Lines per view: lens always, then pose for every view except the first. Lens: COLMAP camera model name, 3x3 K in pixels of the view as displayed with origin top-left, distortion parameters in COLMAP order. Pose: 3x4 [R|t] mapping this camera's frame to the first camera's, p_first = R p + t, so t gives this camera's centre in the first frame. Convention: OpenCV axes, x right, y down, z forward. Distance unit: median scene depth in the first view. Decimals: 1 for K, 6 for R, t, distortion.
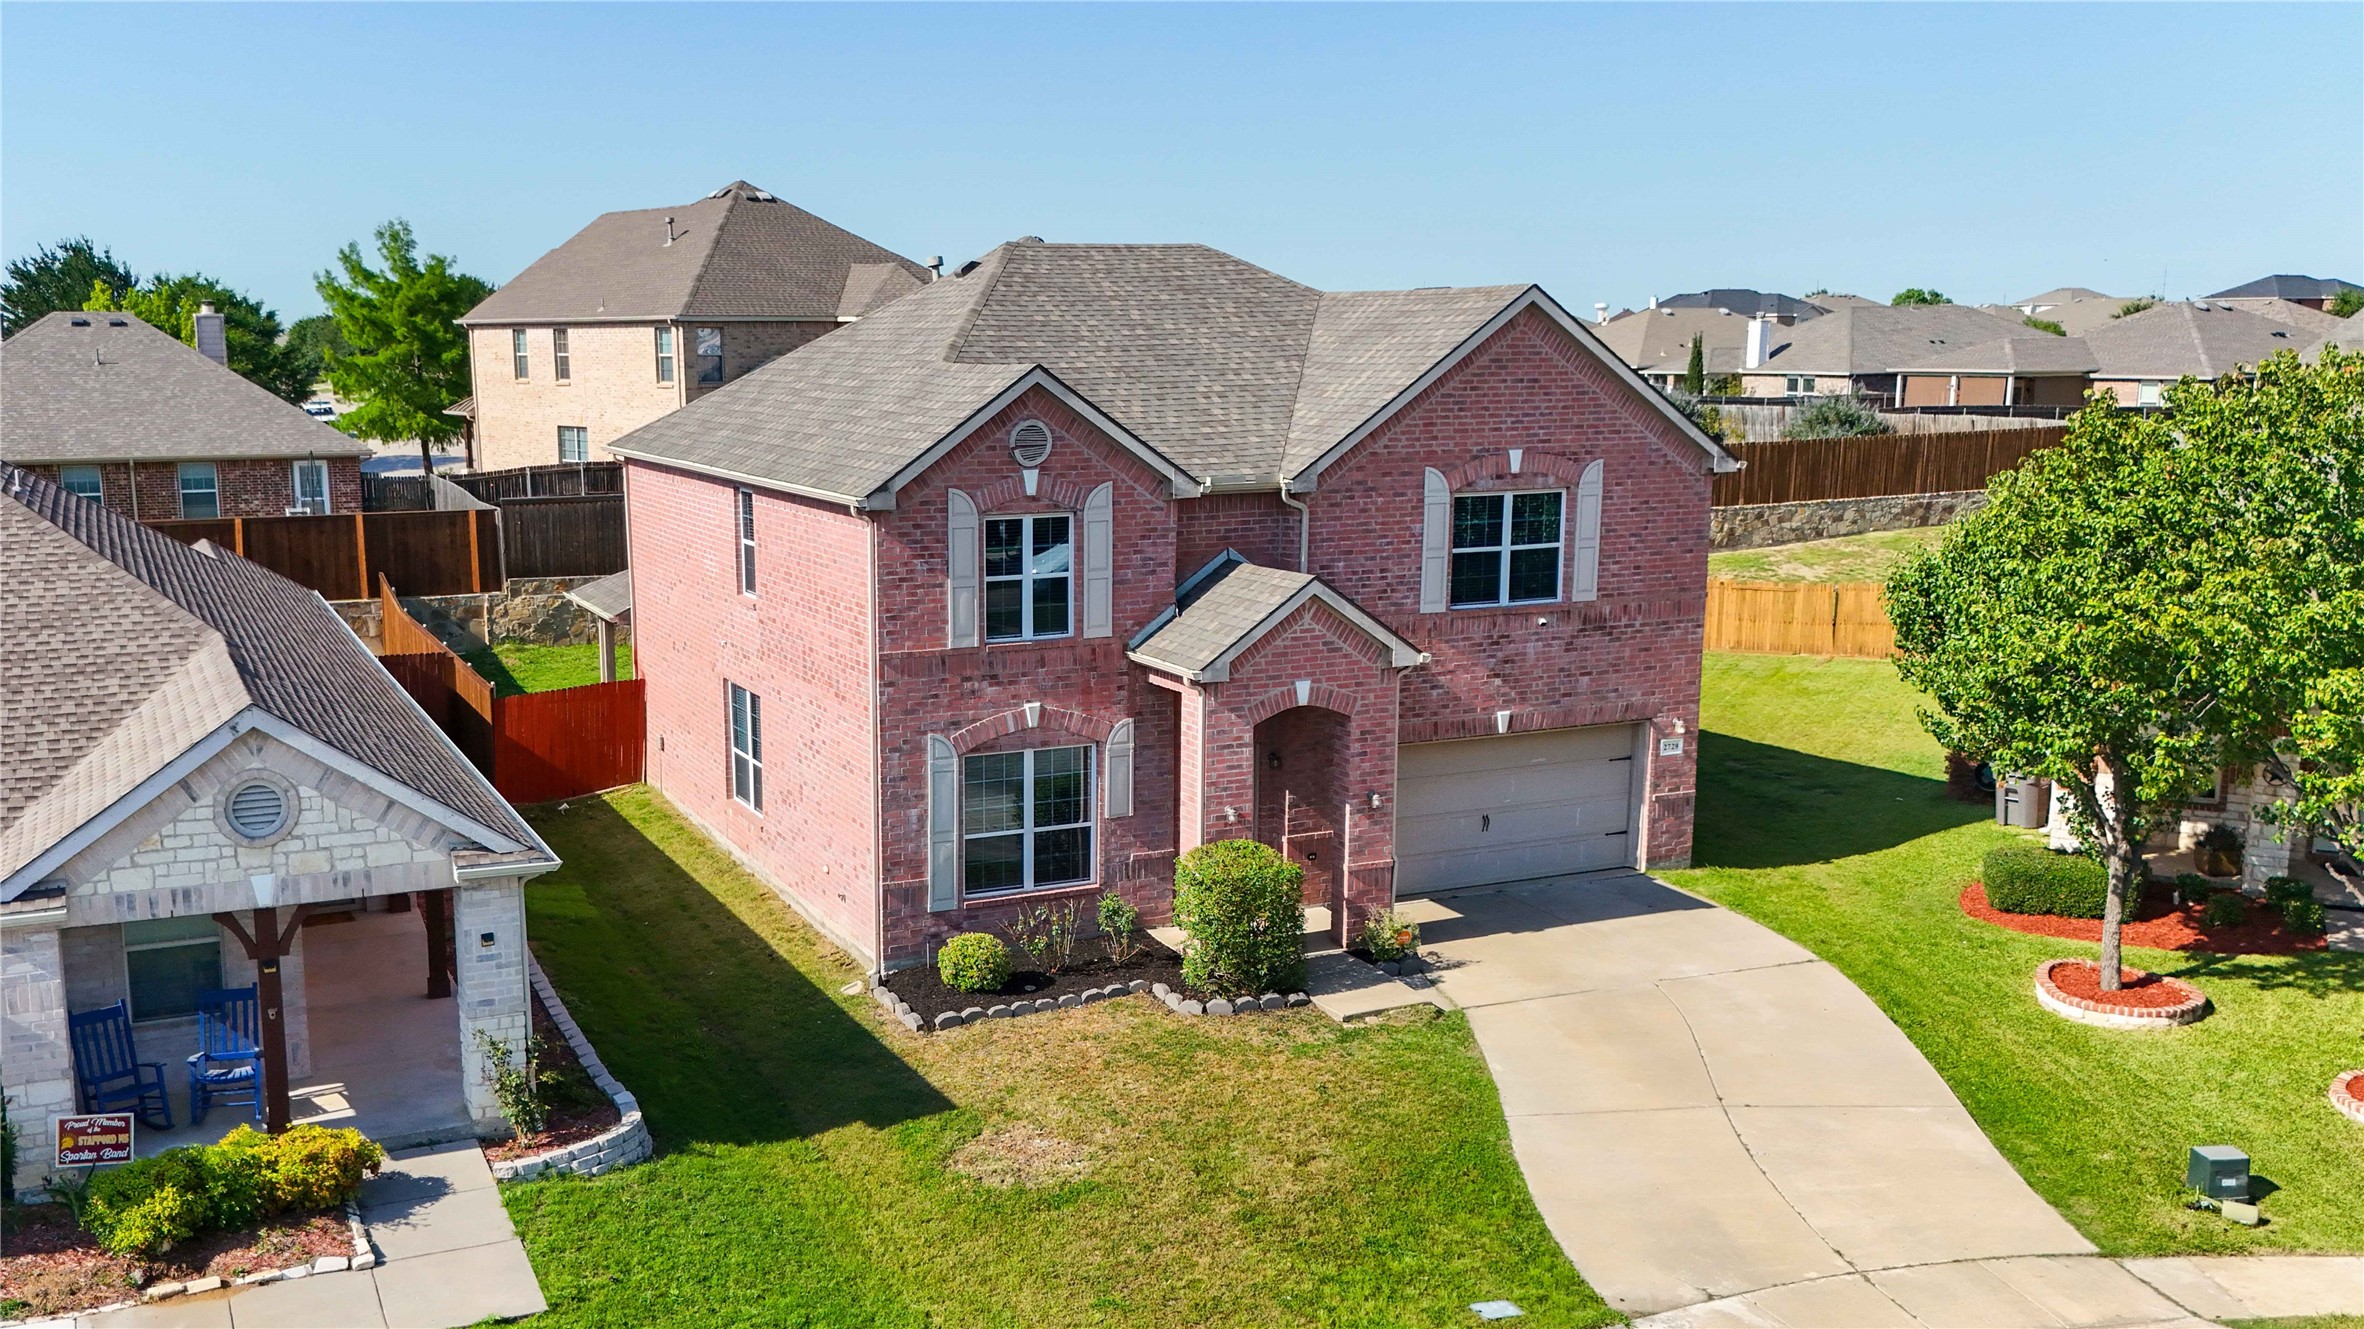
lens RADIAL K [[2149.6, 0, 1112.5], [0, 2149.6, 665.4], [0, 0, 1]] dist [0.033864, -0.002776]
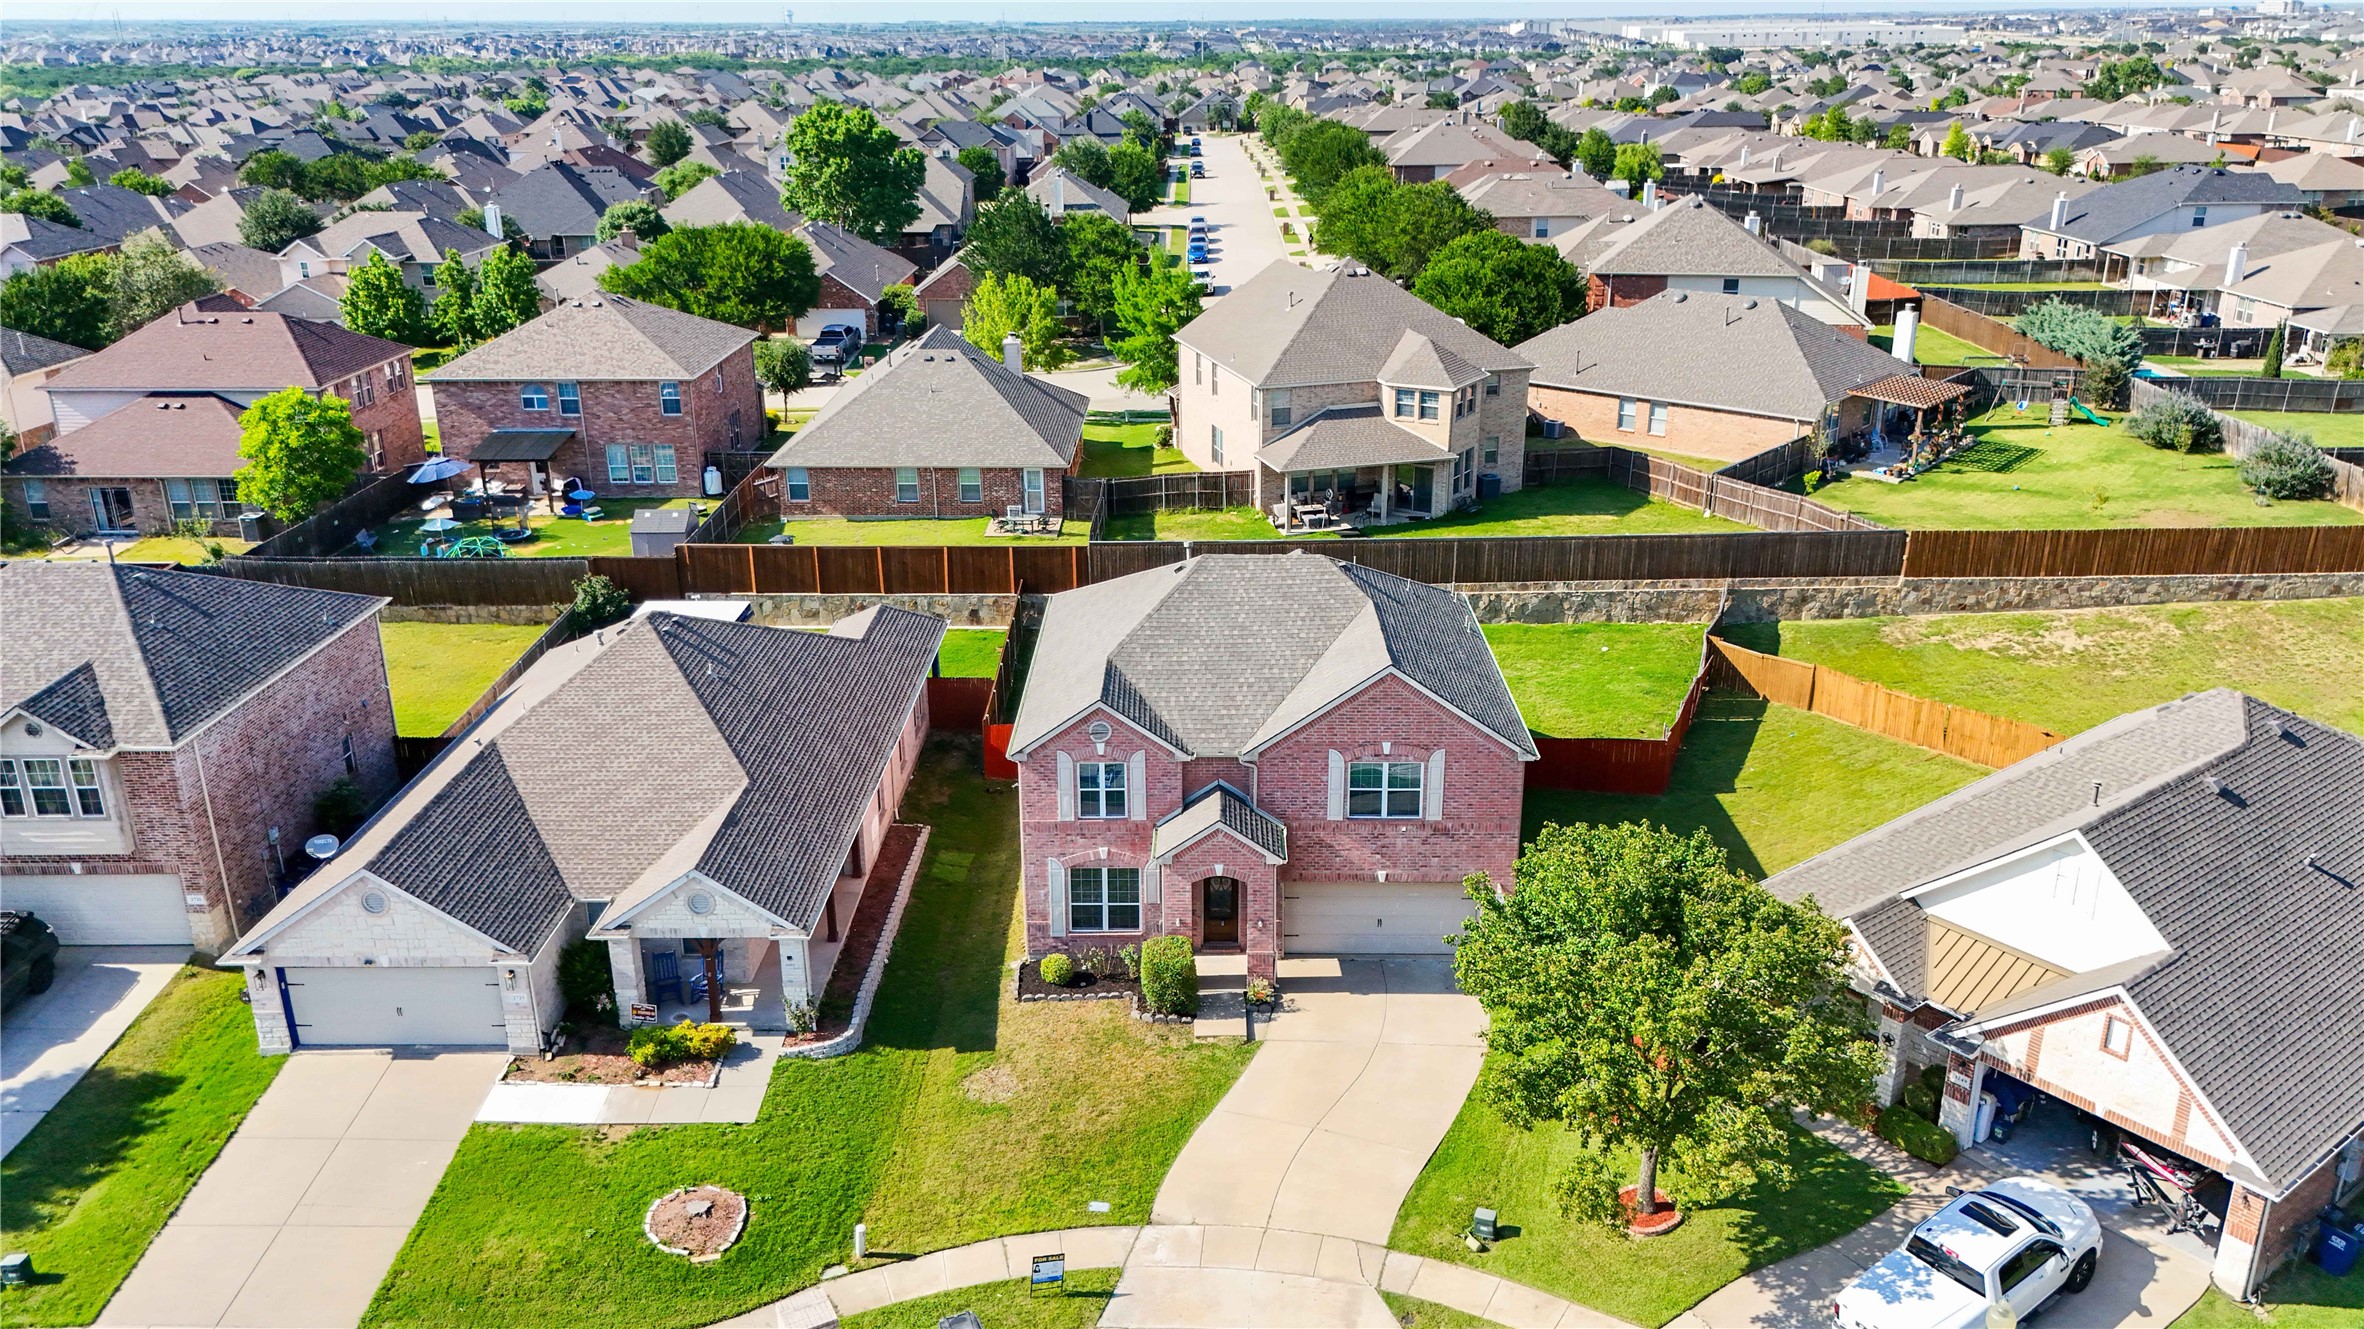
lens RADIAL K [[1777.7, 0, 1187.6], [0, 1777.7, 662.8], [0, 0, 1]] dist [0.038234, -0.005302]
pose [[0.914813, 0.137833, -0.379632, 0.649968], [-0.078670, 0.982772, 0.167242, -0.442183], [0.396143, -0.123129, 0.909896, -0.485419]]
